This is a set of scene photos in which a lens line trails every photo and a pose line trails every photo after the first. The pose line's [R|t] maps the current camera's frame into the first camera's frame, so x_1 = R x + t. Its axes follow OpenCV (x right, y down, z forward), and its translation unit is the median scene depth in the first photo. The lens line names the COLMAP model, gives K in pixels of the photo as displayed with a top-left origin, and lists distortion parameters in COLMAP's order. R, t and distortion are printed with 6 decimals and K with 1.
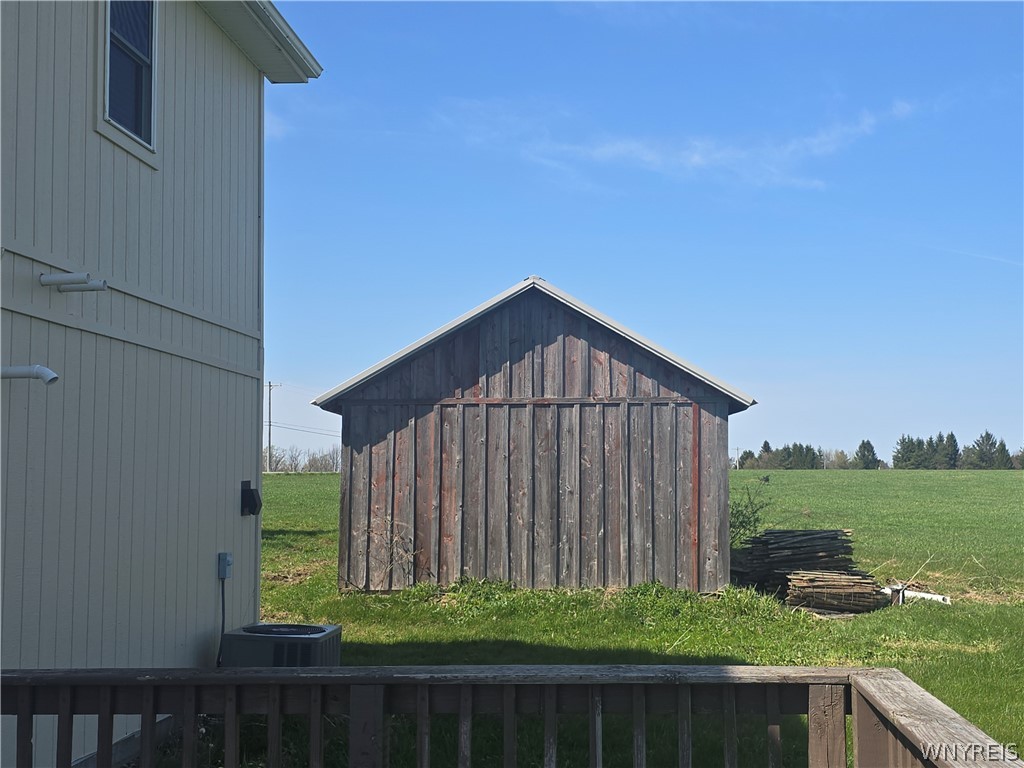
lens RADIAL K [[686.6, 0, 510.5], [0, 686.6, 384.8], [0, 0, 1]] dist [0.041924, -0.032250]
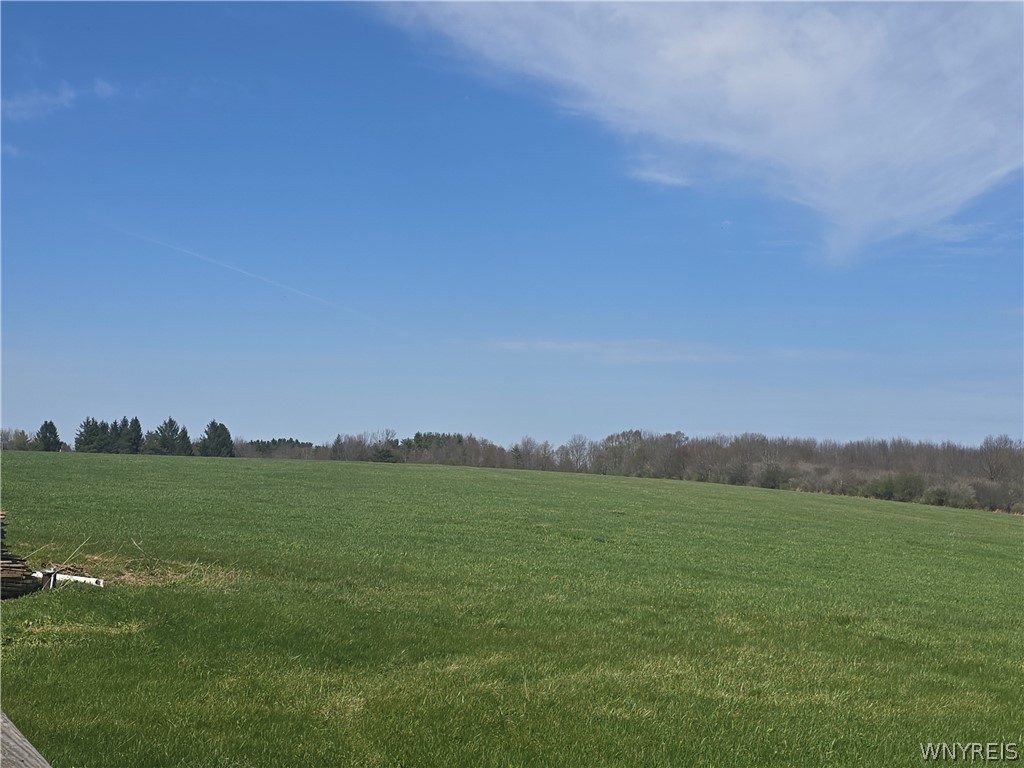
lens RADIAL K [[686.6, 0, 511.1], [0, 686.6, 379.0], [0, 0, 1]] dist [0.041924, -0.032250]
pose [[0.942790, 0.075114, 0.324816, 0.828926], [-0.078030, 0.996943, -0.004058, -0.026464], [-0.324127, -0.021519, 0.945769, -0.136244]]
